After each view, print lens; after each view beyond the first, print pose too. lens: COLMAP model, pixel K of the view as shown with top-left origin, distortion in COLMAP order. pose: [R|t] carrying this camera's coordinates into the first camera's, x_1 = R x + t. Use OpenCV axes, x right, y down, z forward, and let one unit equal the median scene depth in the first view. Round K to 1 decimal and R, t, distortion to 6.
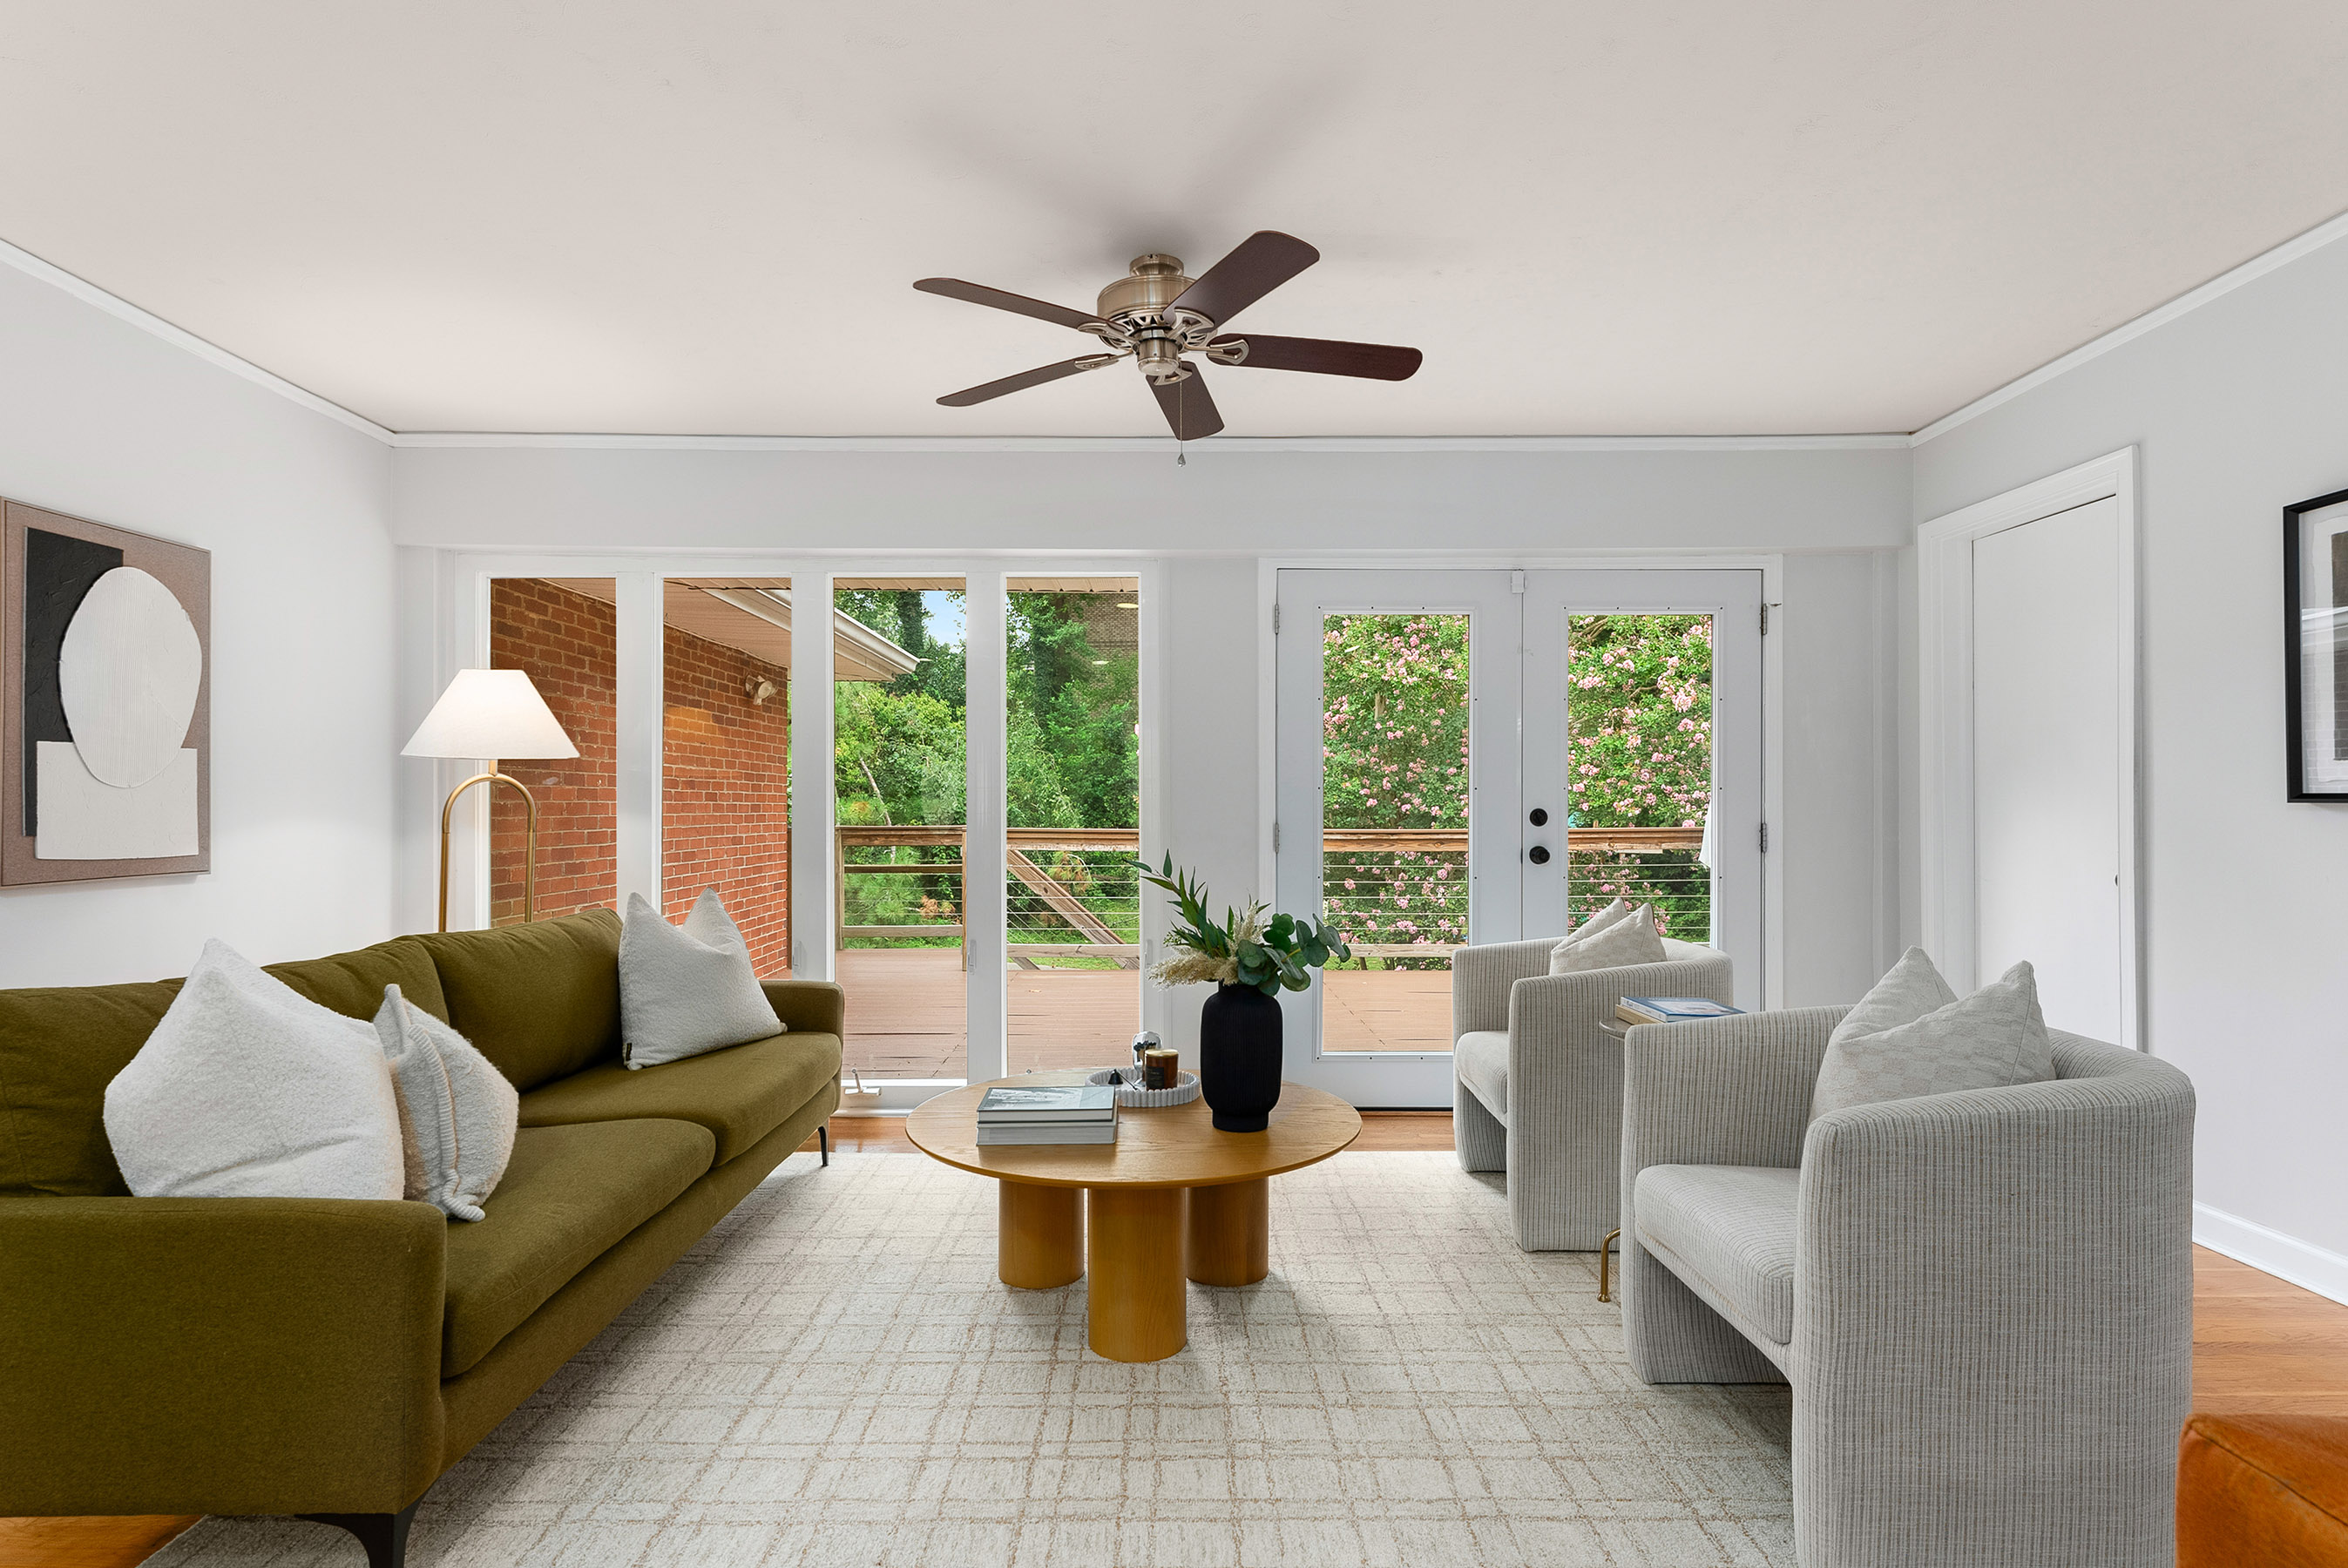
lens RADIAL K [[1189.7, 0, 1161.6], [0, 1189.7, 797.4], [0, 0, 1]] dist [-0.002377, -0.000281]
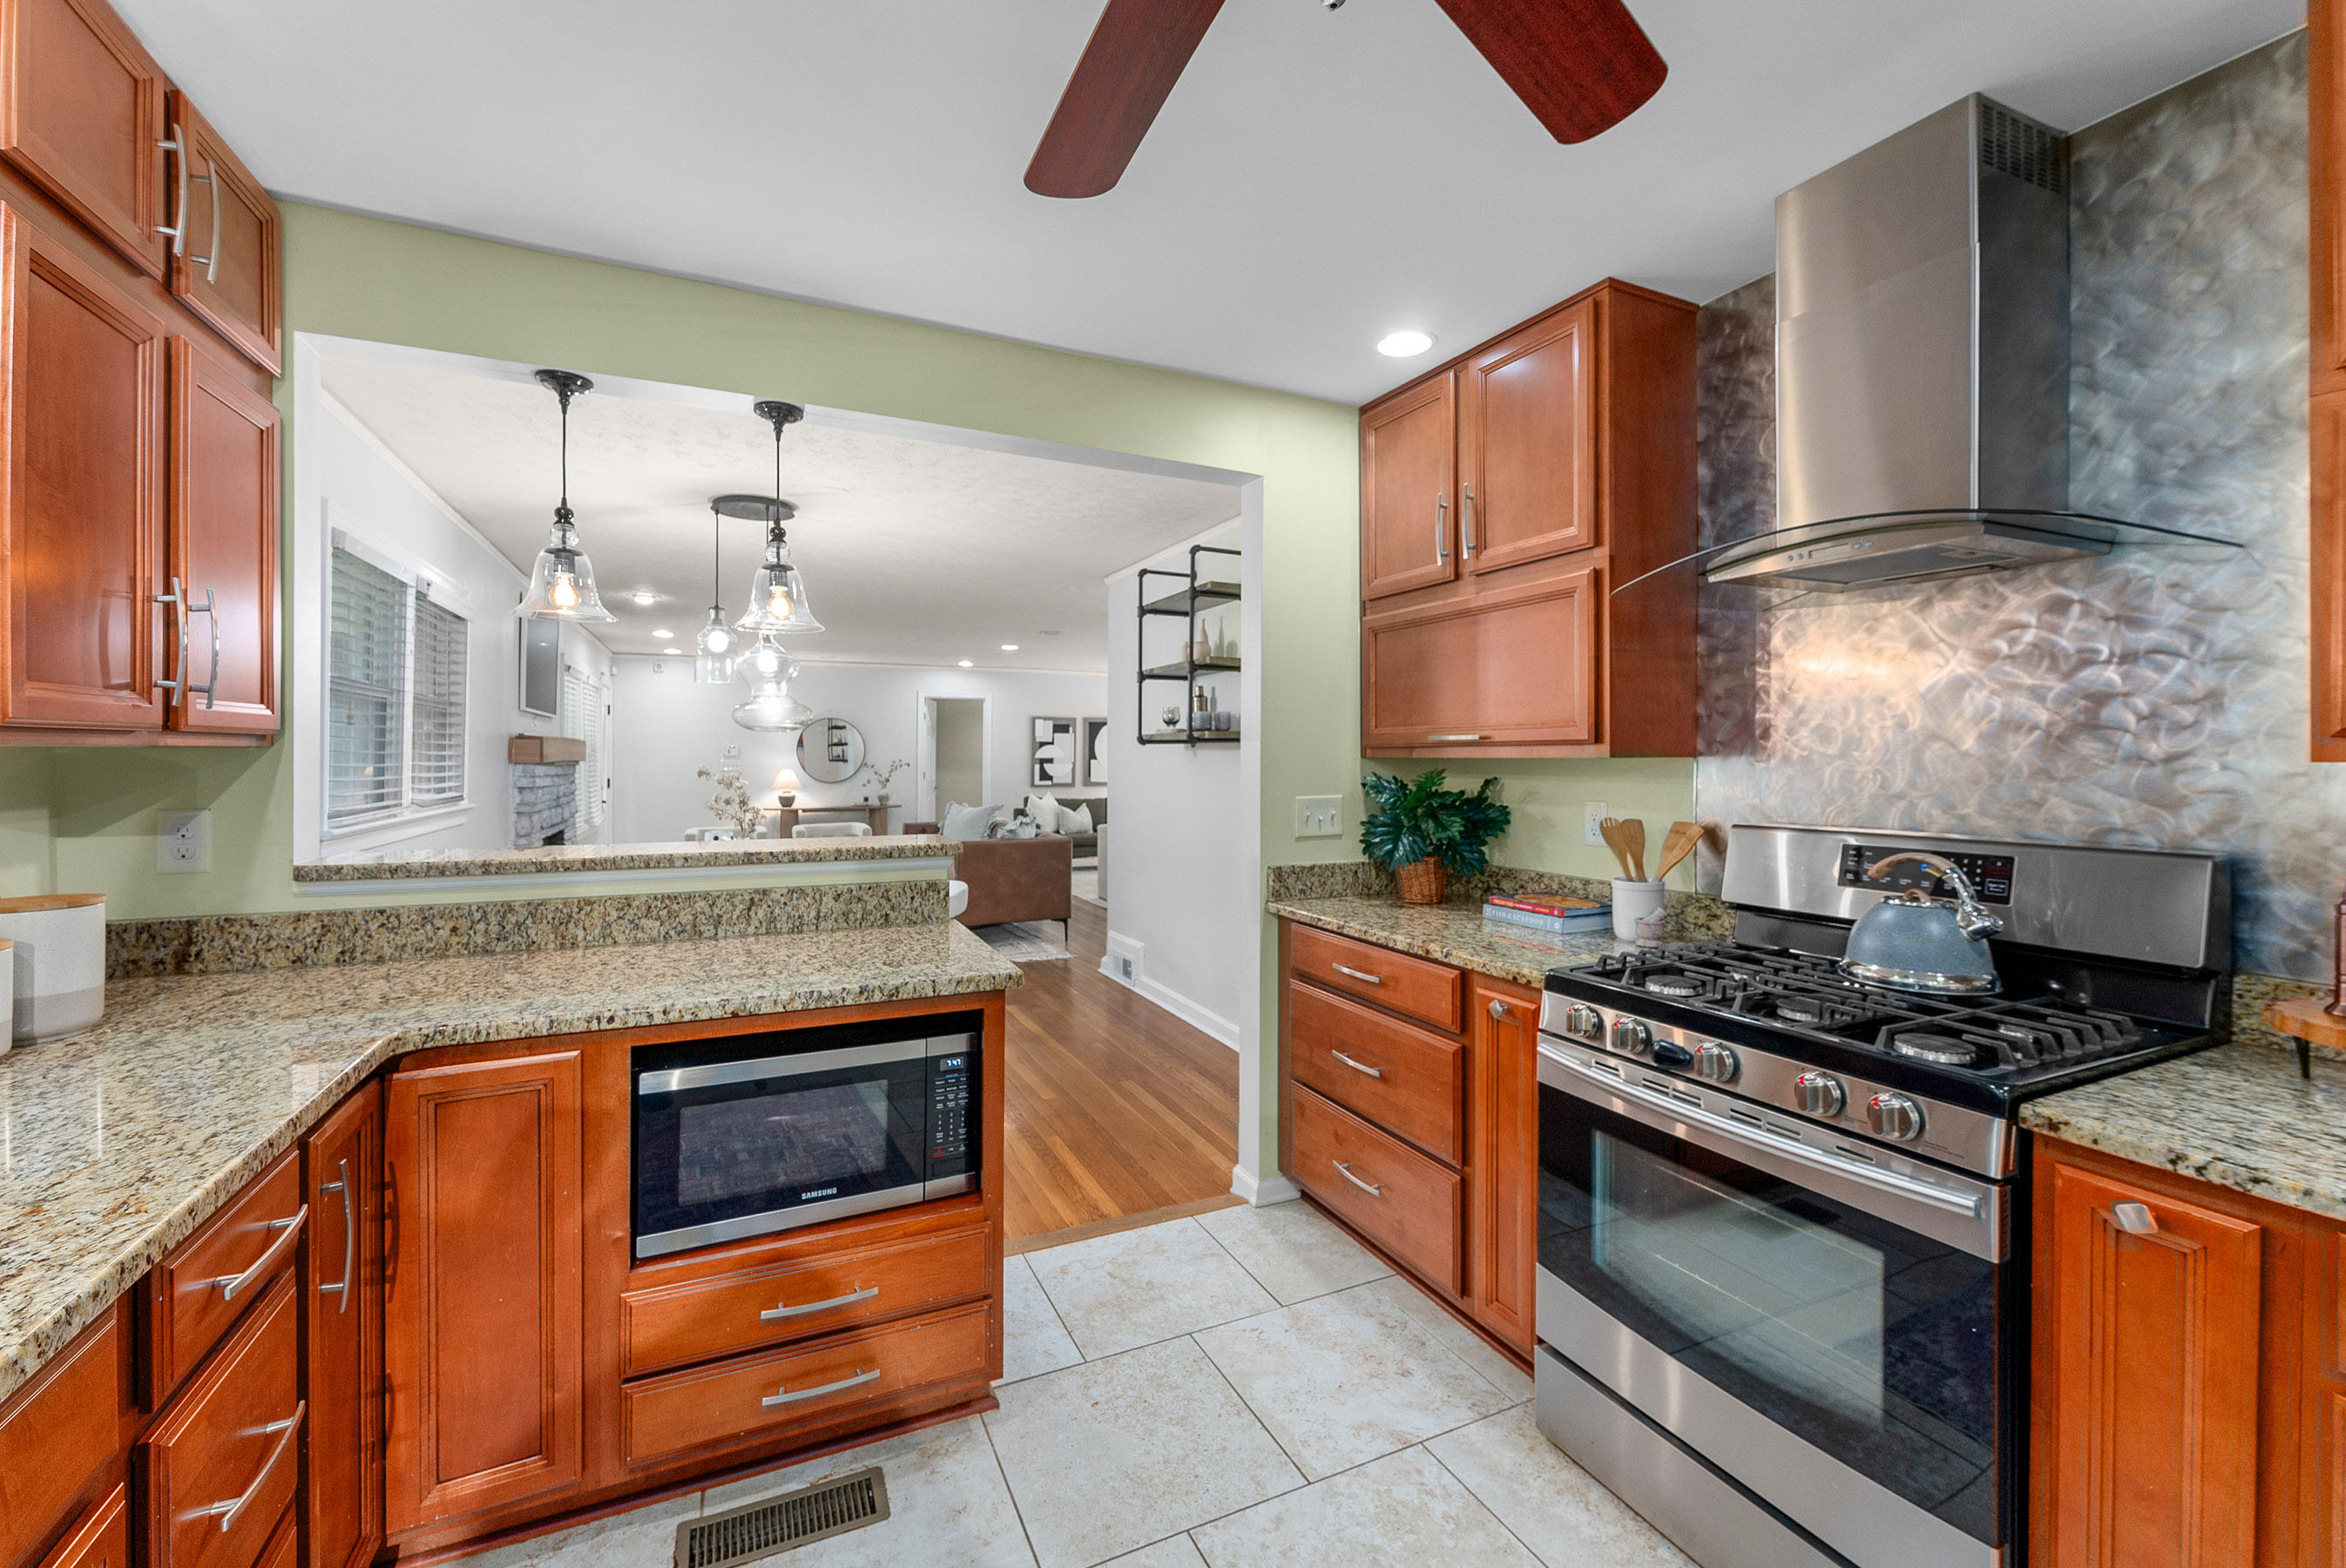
lens RADIAL K [[956.6, 0, 1173.9], [0, 956.6, 756.5], [0, 0, 1]] dist [0.012745, -0.005702]
pose [[0.416086, 0.003530, -0.909319, 3.219414], [0.002637, 0.999984, 0.005089, -0.084166], [0.909322, -0.004515, 0.416070, -0.493070]]
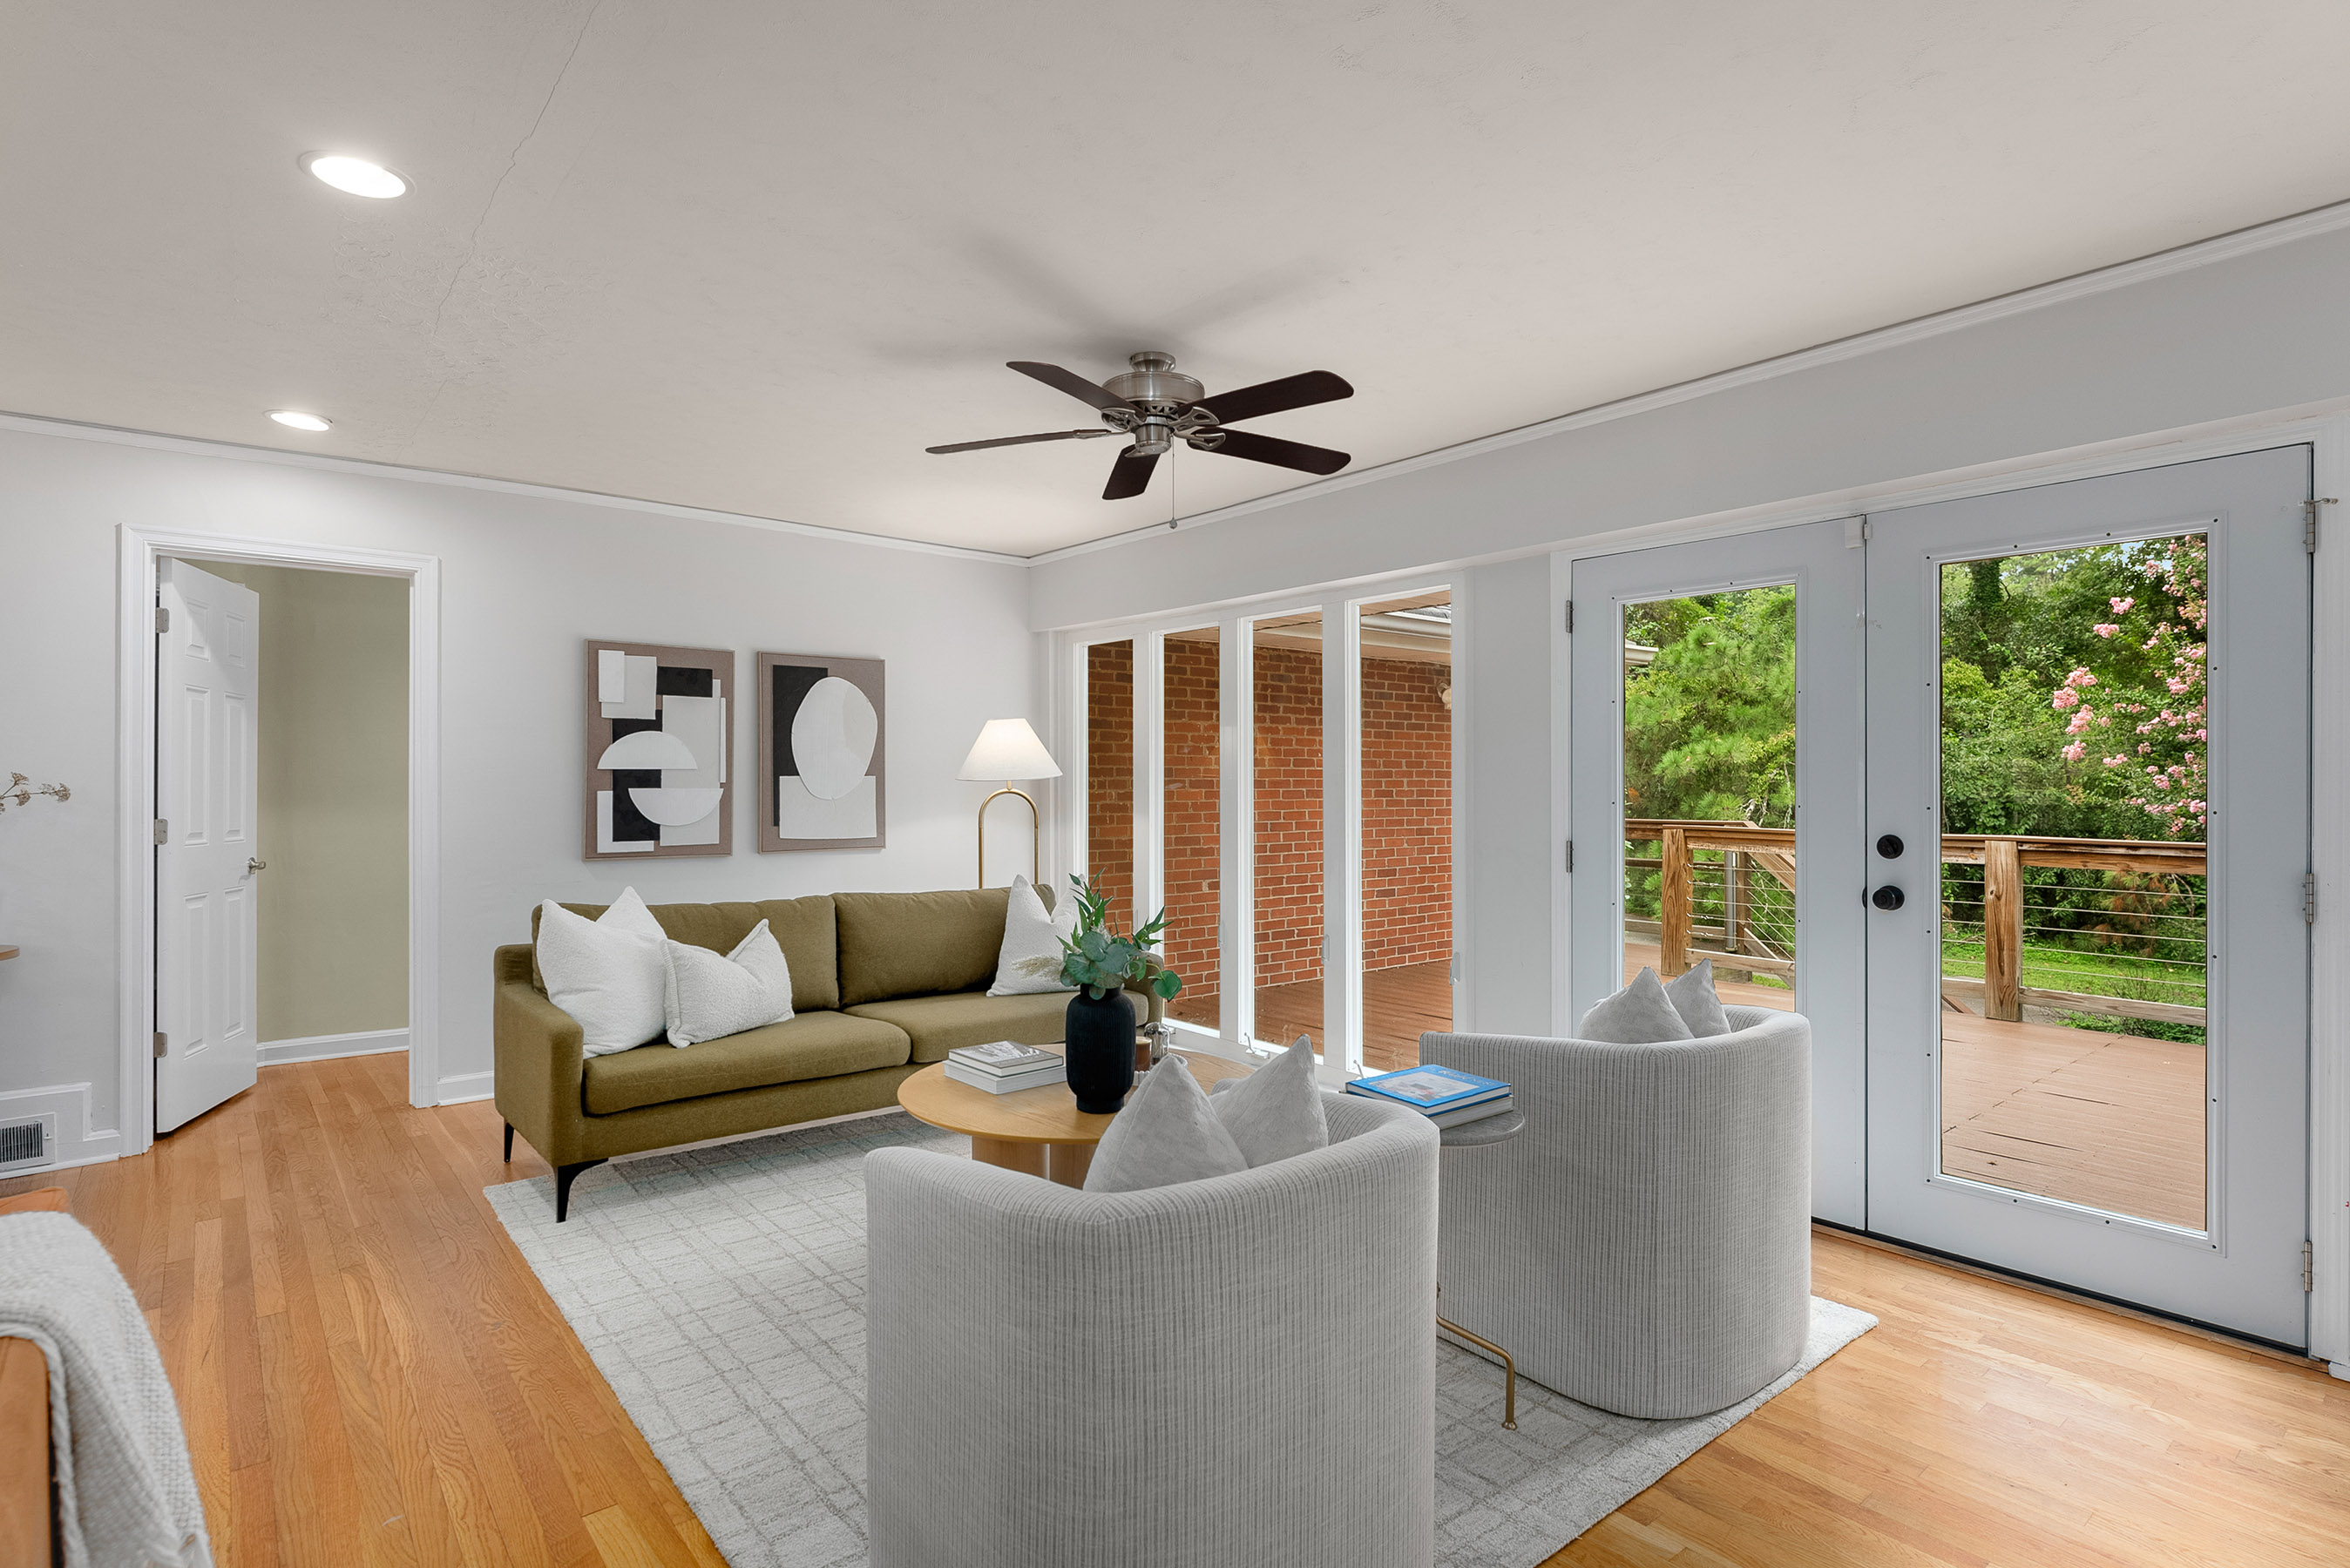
lens RADIAL K [[1170.8, 0, 1175.0], [0, 1170.8, 784.0], [0, 0, 1]] dist [0.001046, 0.000076]
pose [[0.632390, 0.001677, -0.774648, 0.900326], [0.005416, 0.999964, 0.006586, -0.043820], [0.774631, -0.008360, 0.632358, 0.299828]]
